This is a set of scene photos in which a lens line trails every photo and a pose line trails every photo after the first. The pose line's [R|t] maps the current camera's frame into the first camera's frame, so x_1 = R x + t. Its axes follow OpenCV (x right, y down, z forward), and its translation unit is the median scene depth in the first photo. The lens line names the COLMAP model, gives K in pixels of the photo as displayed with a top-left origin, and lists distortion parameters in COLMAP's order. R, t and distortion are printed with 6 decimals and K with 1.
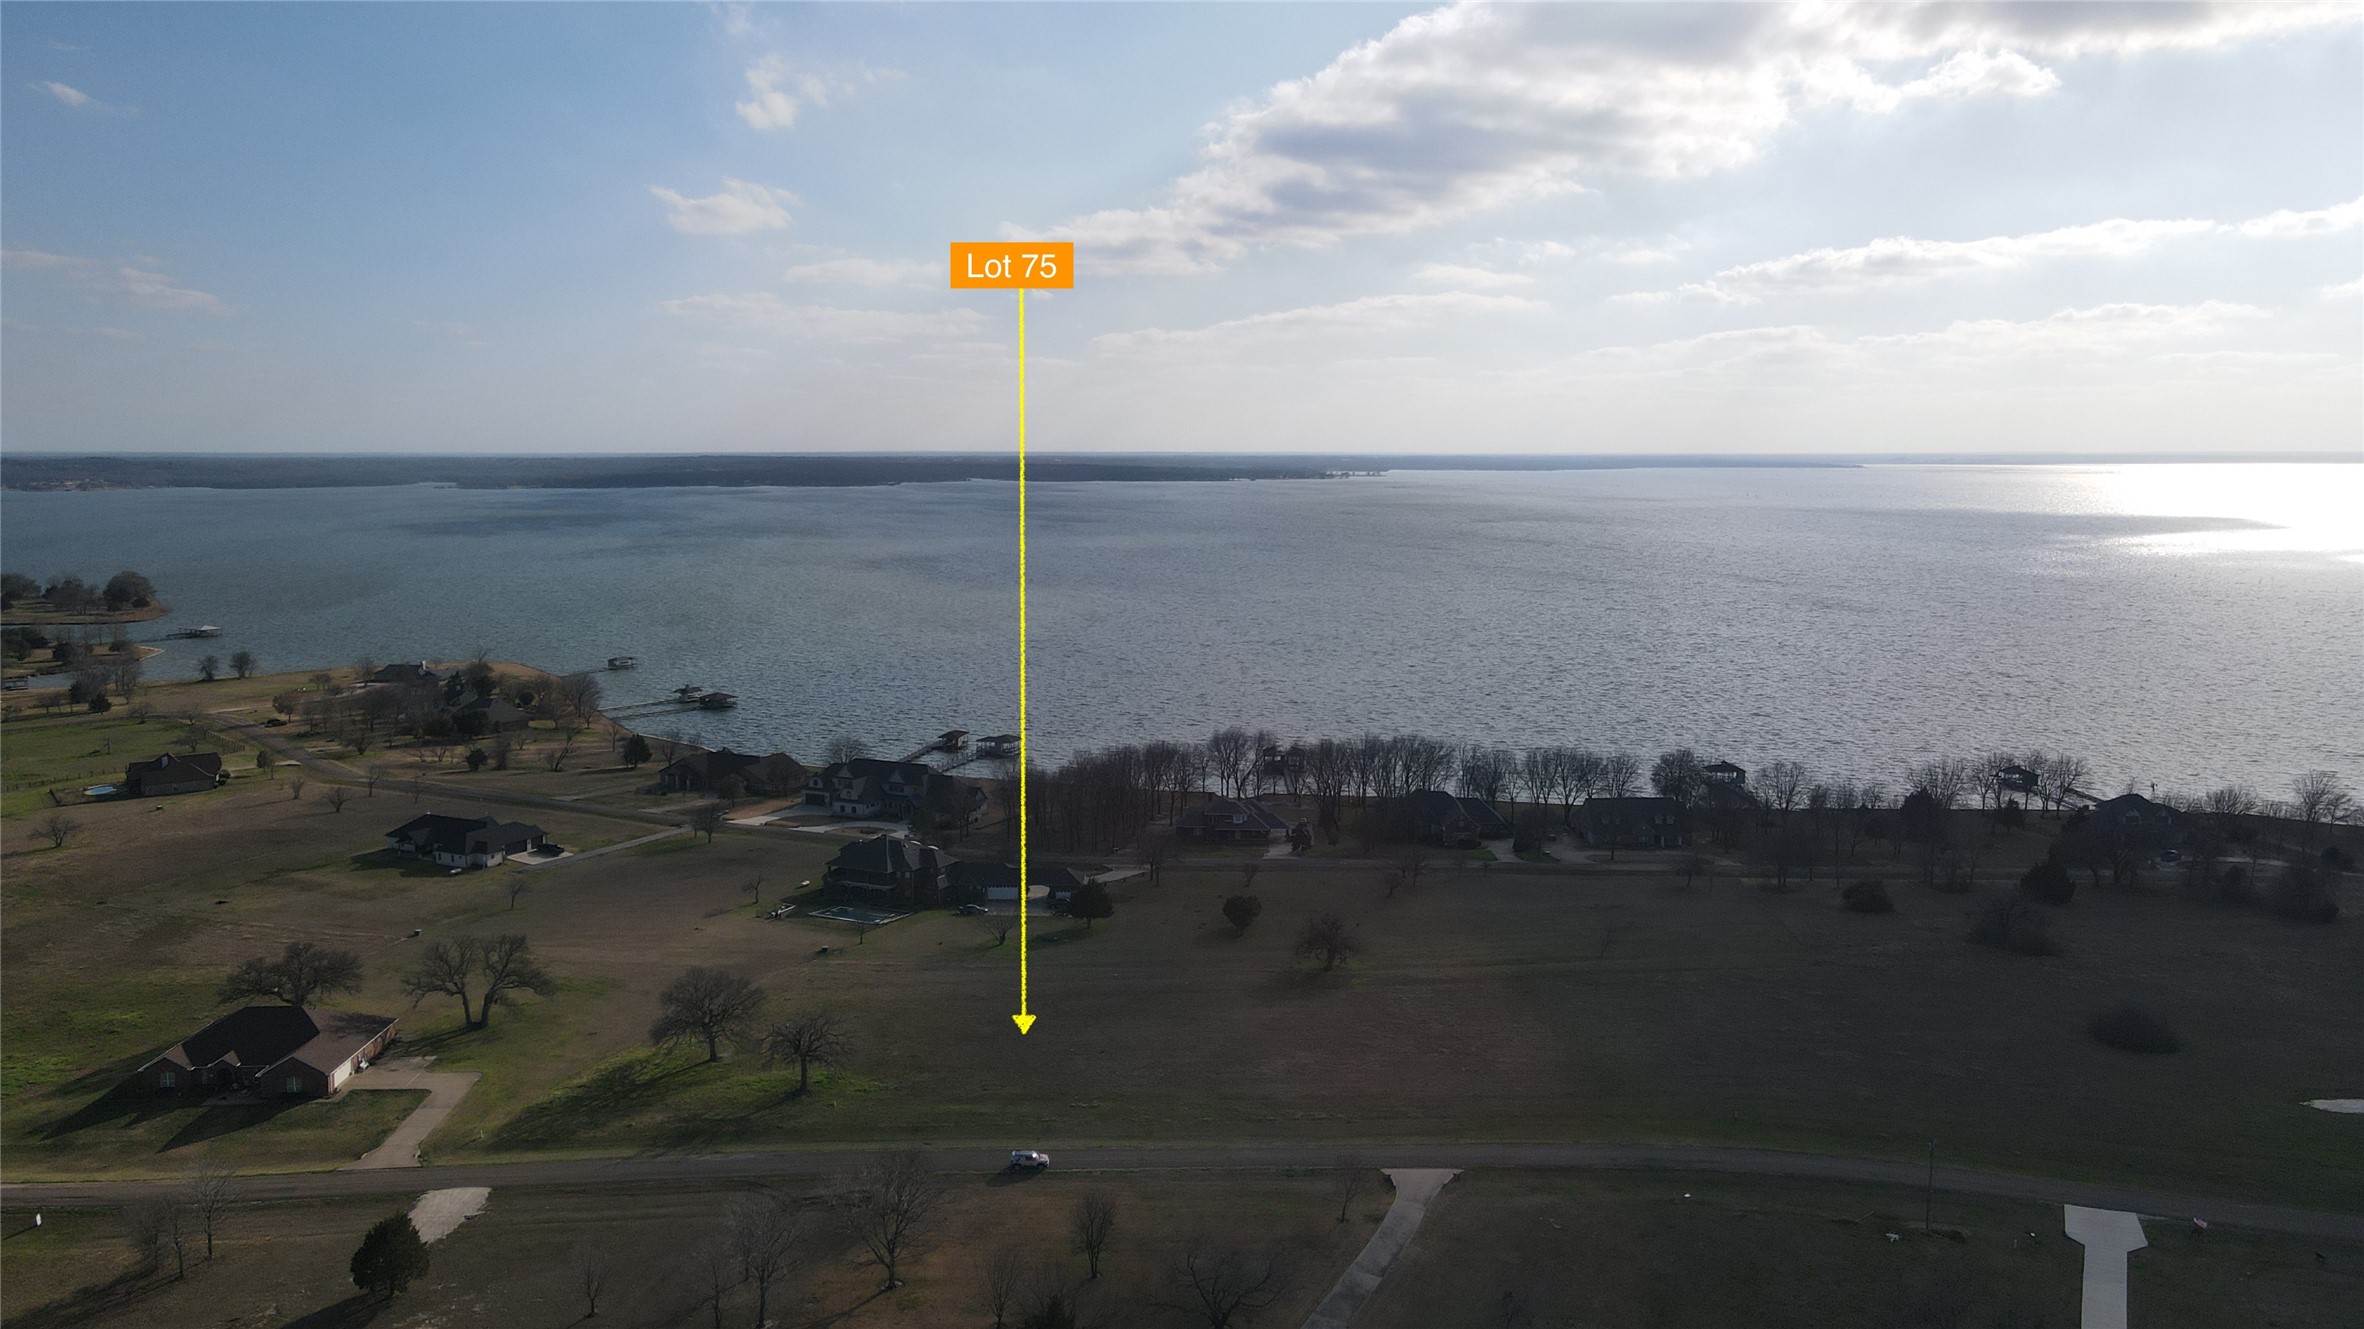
lens RADIAL K [[1727.0, 0, 1170.4], [0, 1727.0, 704.3], [0, 0, 1]] dist [-0.001859, 0.034807]
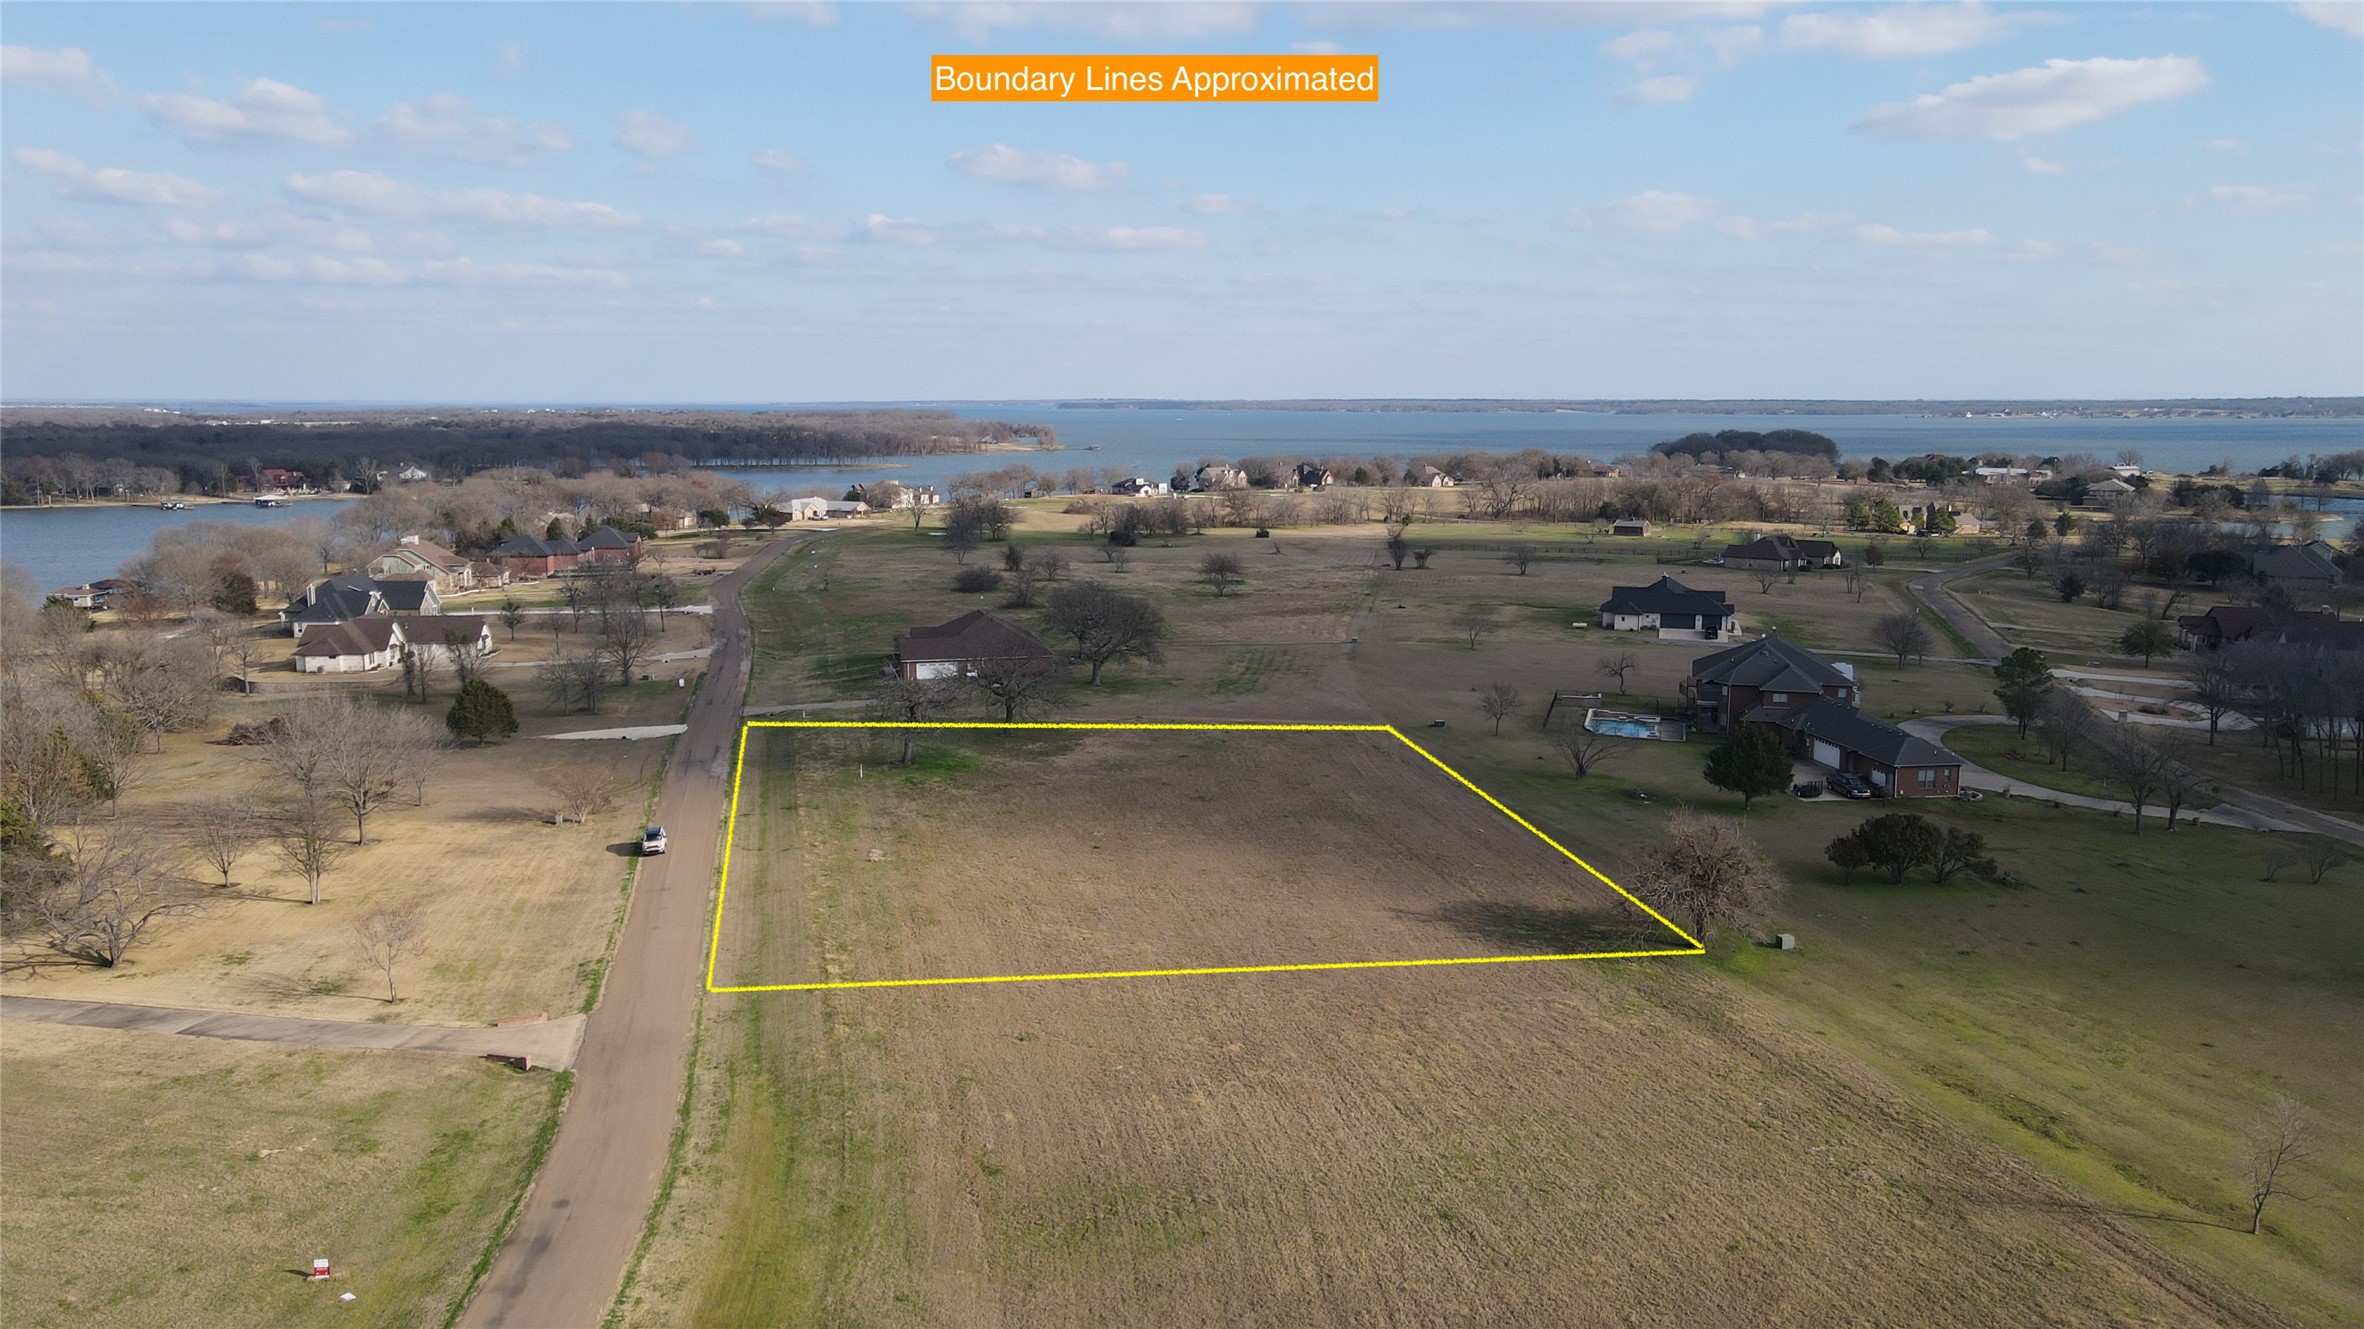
lens RADIAL K [[1727.0, 0, 1183.8], [0, 1727.0, 682.2], [0, 0, 1]] dist [-0.001859, 0.034807]
pose [[0.188326, 0.161377, -0.968757, 0.398049], [-0.142795, 0.980425, 0.135562, 0.034089], [0.971670, 0.112804, 0.207683, 0.614478]]
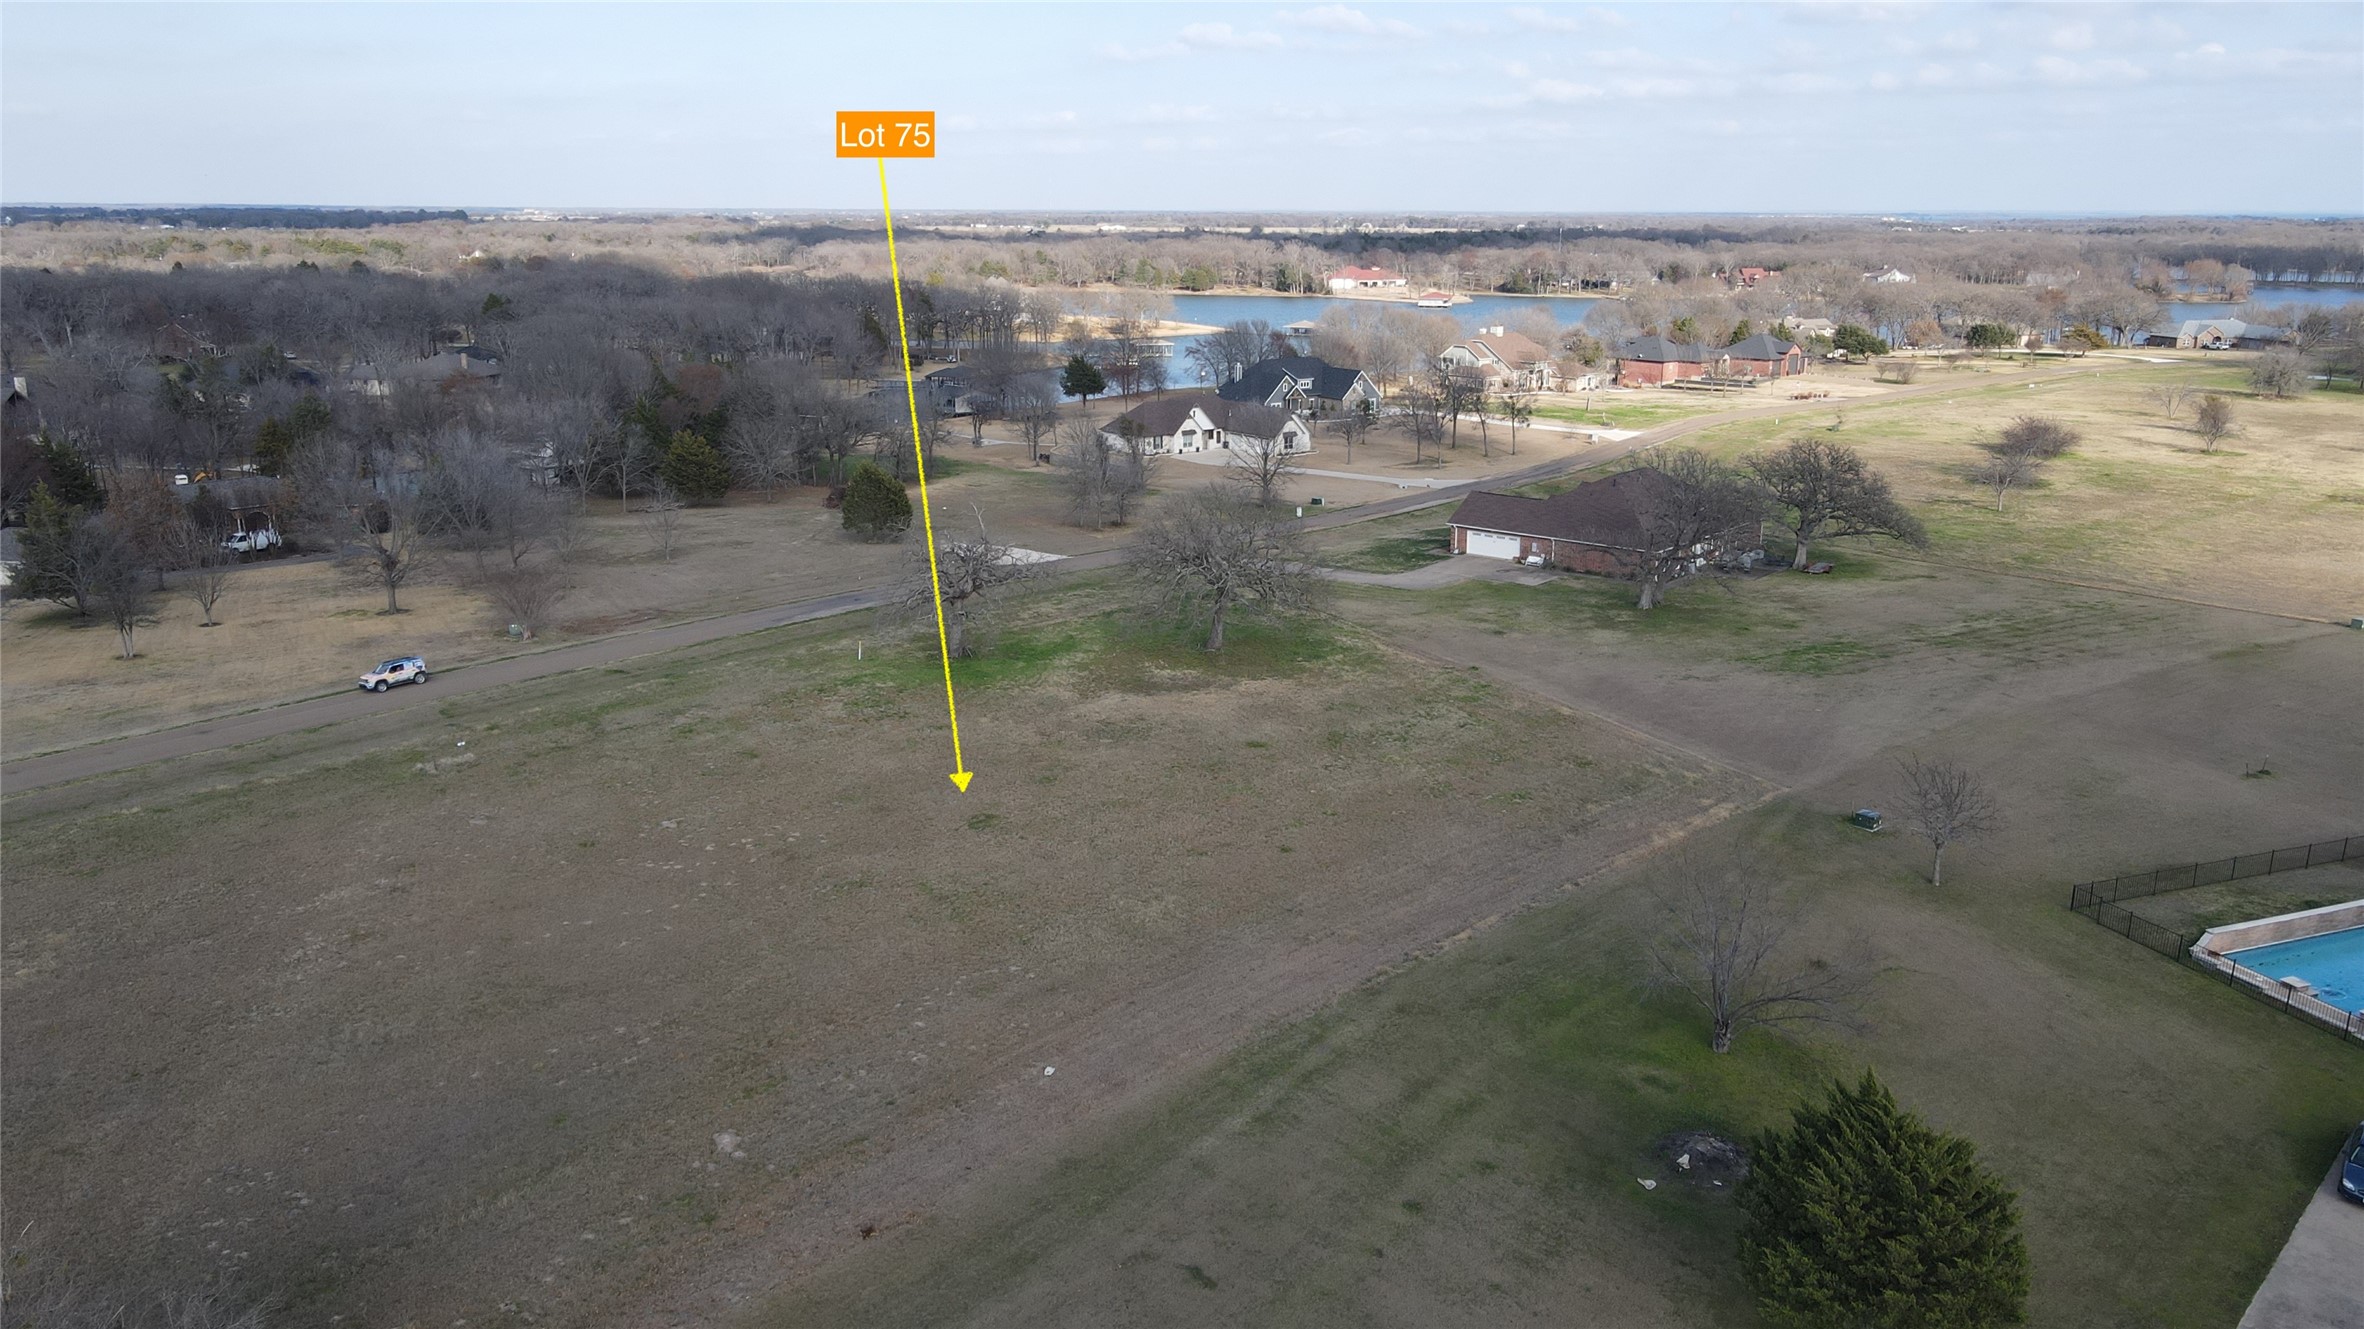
lens RADIAL K [[1727.0, 0, 1181.5], [0, 1727.0, 663.7], [0, 0, 1]] dist [-0.001859, 0.034807]
pose [[-0.674905, 0.188364, -0.713458, 0.093136], [-0.109284, 0.930693, 0.349096, 0.012561], [0.729768, 0.313576, -0.607544, 0.904291]]
